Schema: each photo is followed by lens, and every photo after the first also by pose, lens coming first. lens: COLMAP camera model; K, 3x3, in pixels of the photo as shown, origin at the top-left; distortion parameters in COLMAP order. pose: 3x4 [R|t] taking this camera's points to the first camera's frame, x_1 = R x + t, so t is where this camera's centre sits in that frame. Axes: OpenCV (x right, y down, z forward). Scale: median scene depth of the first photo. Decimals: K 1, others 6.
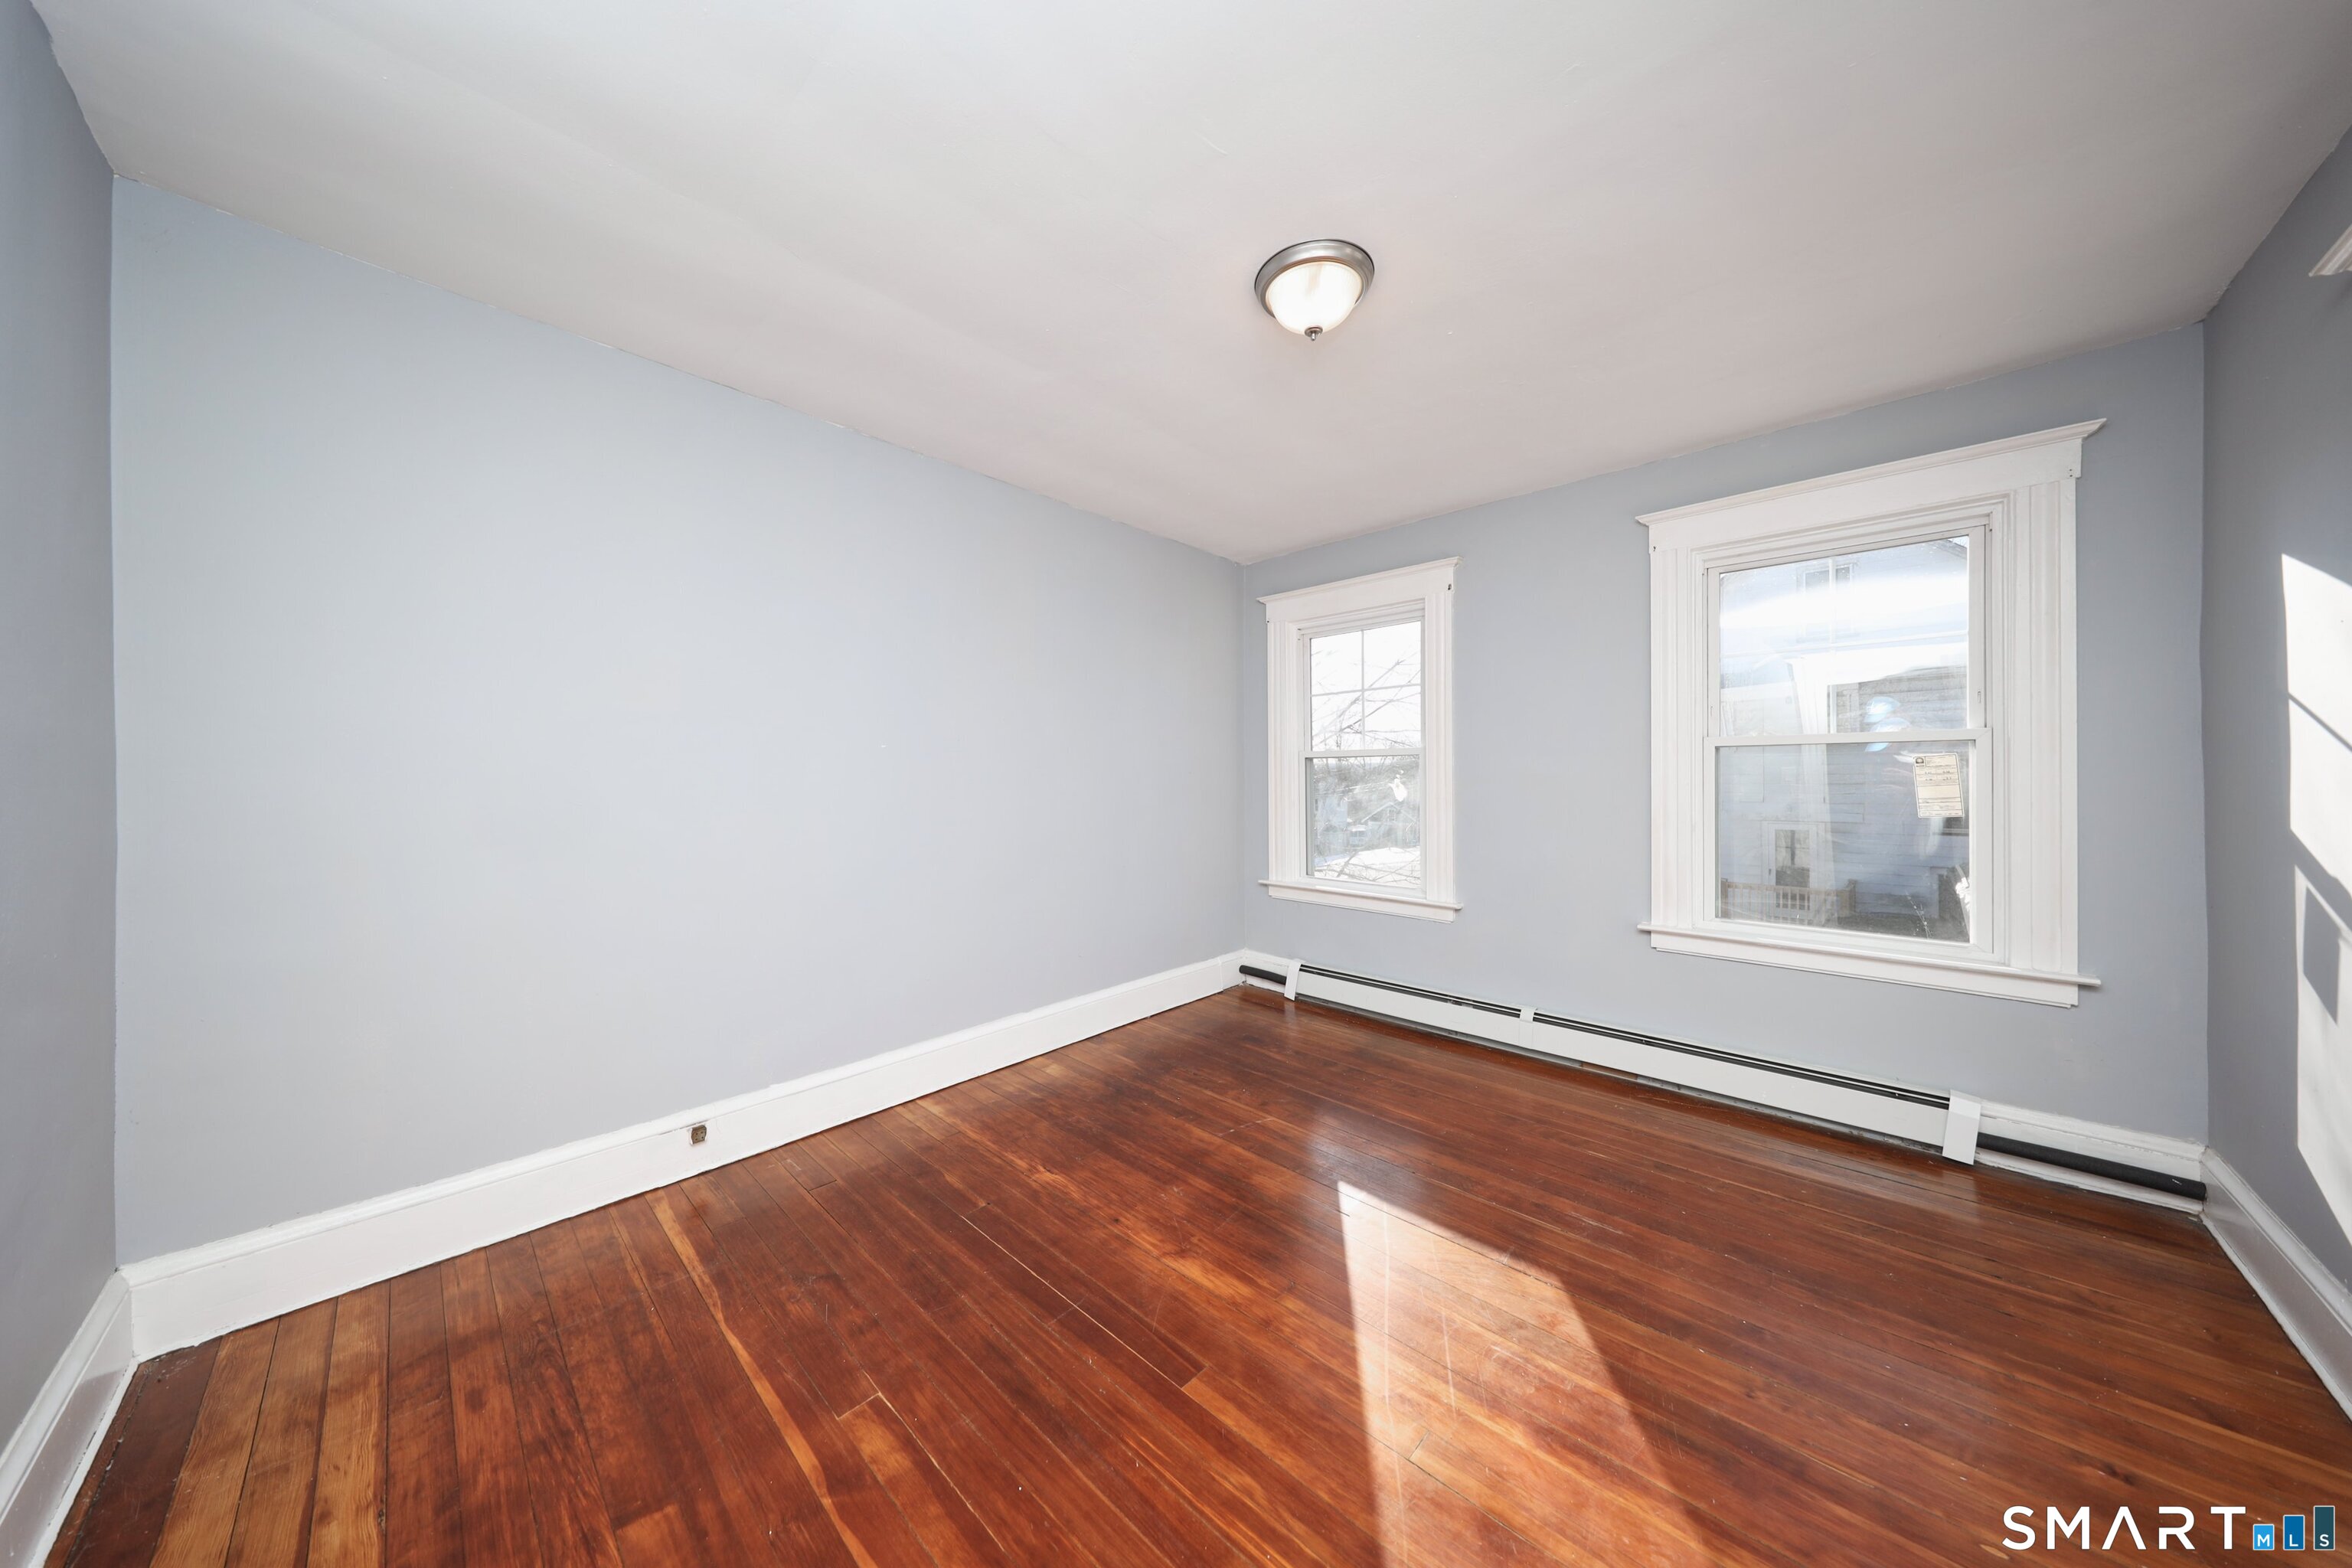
lens RADIAL K [[760.9, 0, 1174.0], [0, 760.9, 776.0], [0, 0, 1]] dist [0.002320, 0.000069]
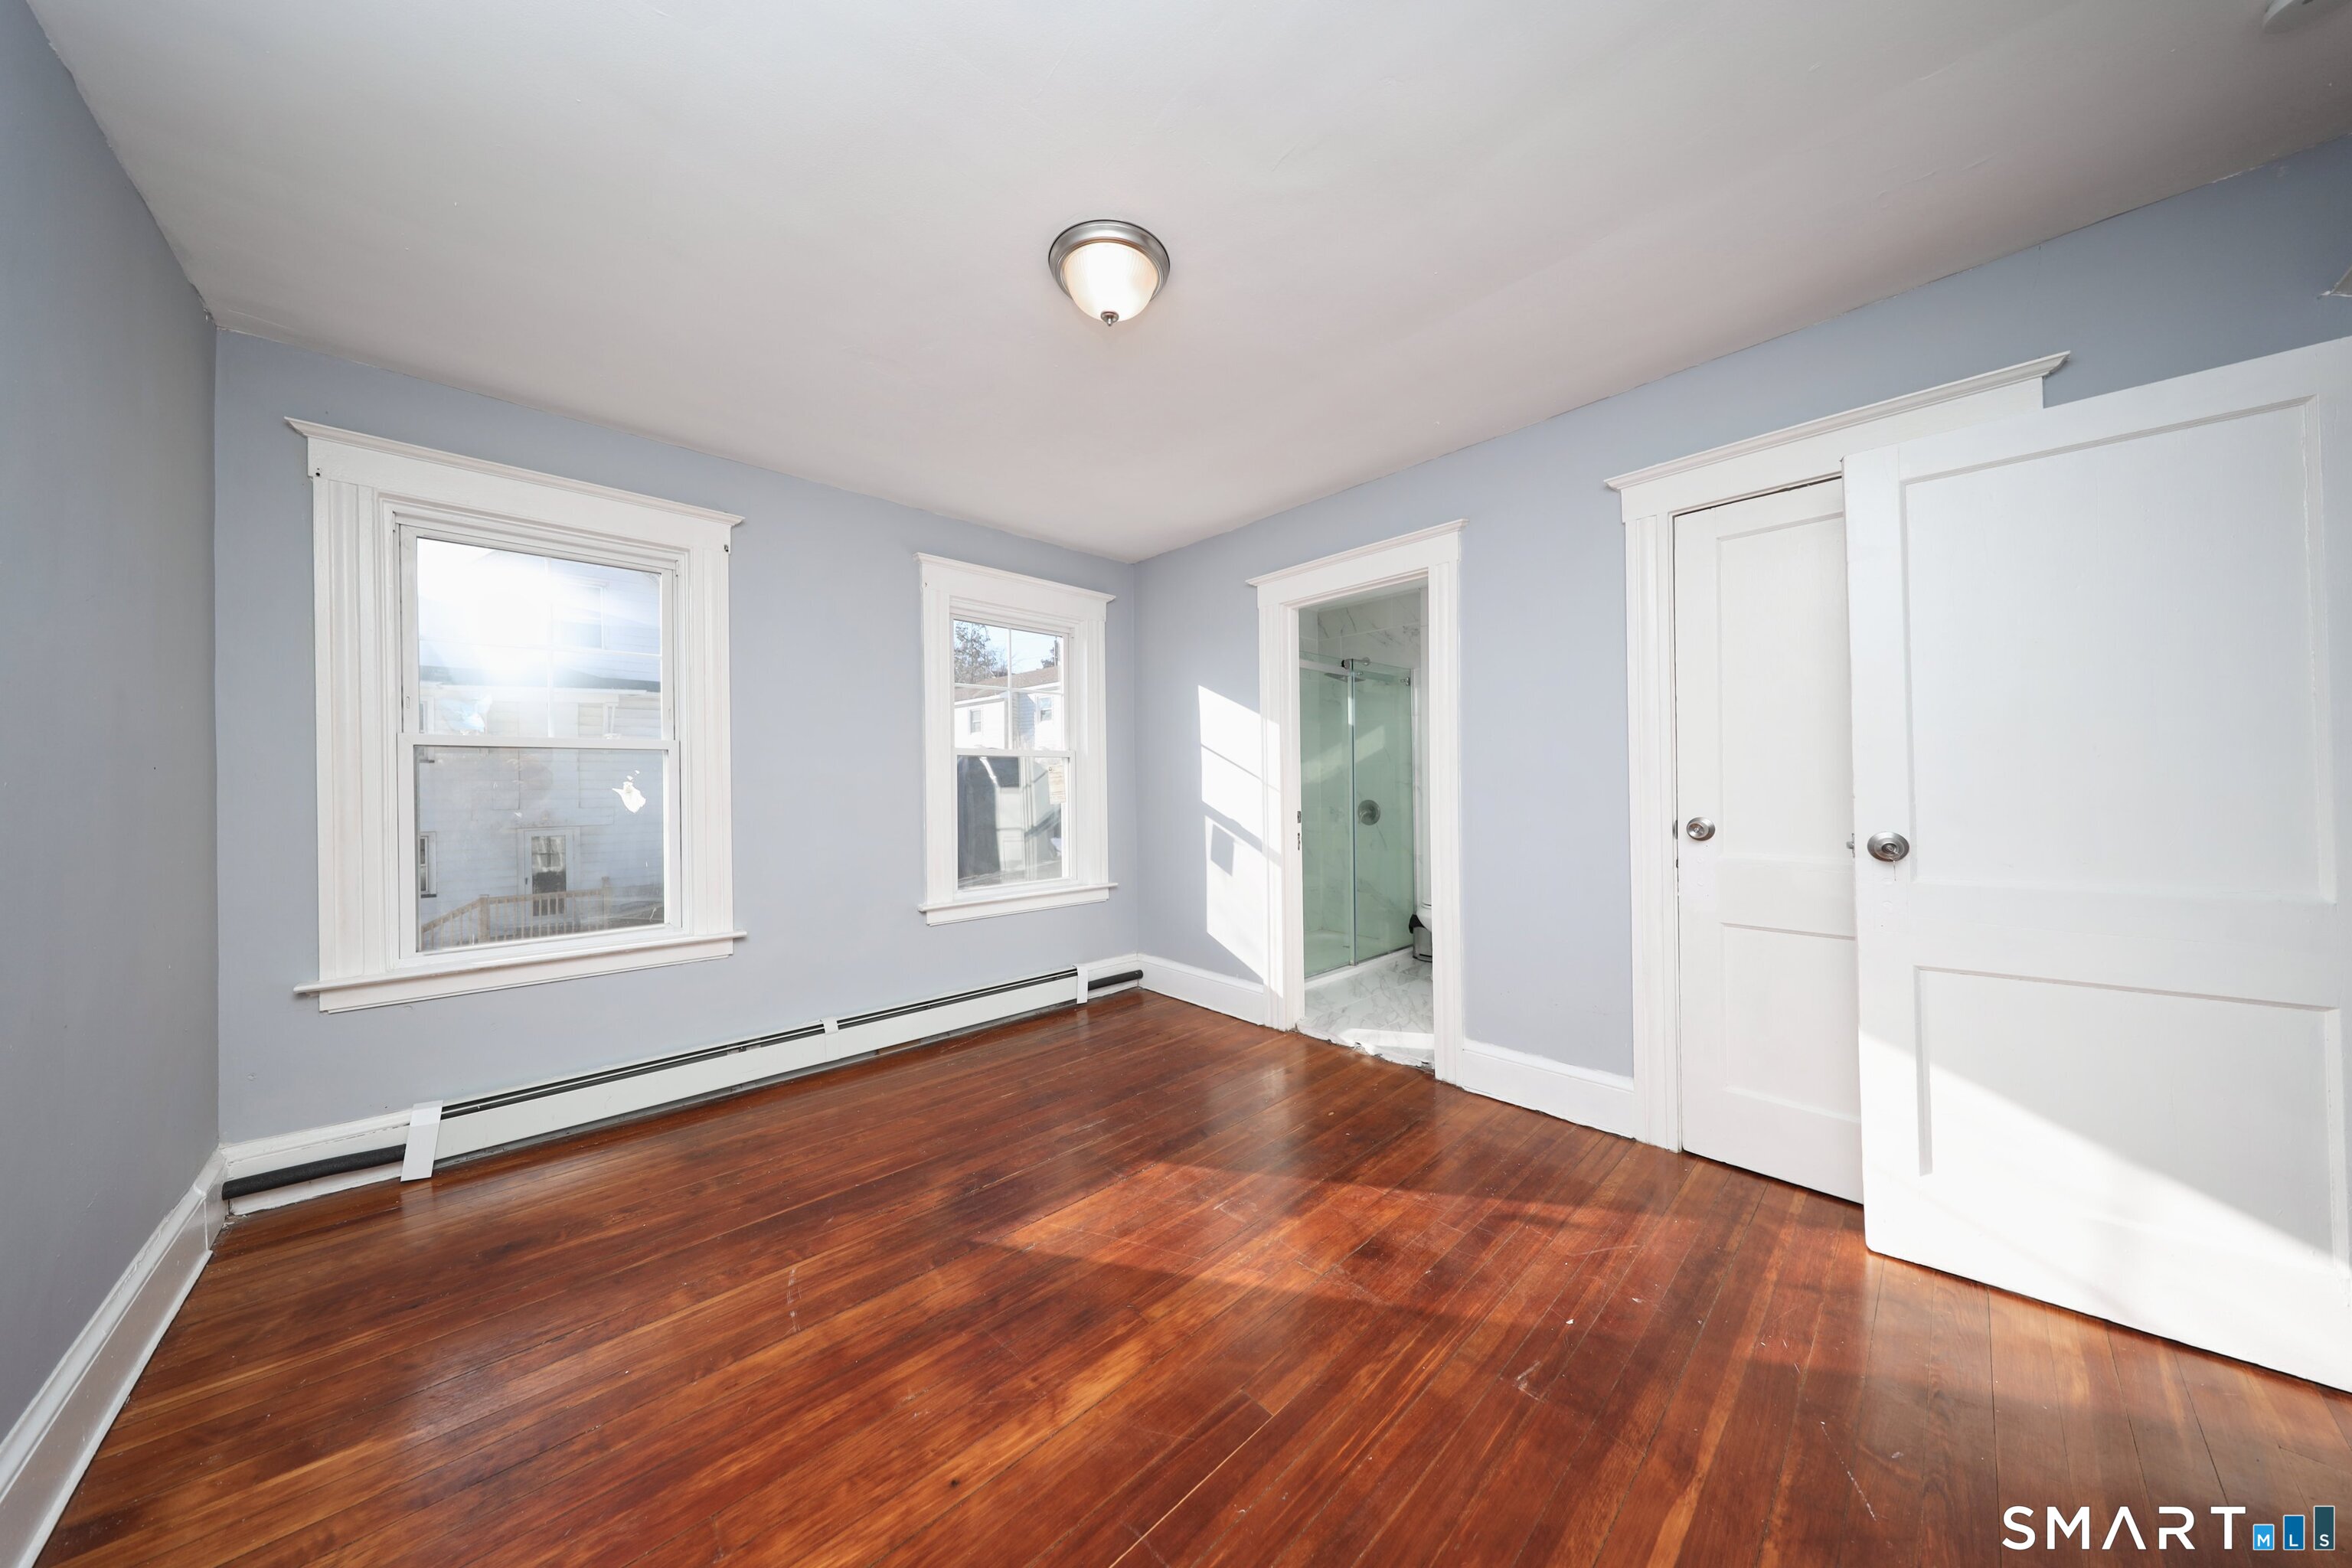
lens RADIAL K [[721.8, 0, 1189.7], [0, 721.8, 778.9], [0, 0, 1]] dist [0.002068, 0.000004]
pose [[0.047630, 0.002682, 0.998861, -0.581130], [0.002960, 0.999992, -0.002826, 0.006118], [-0.998861, 0.003092, 0.047622, 0.682700]]
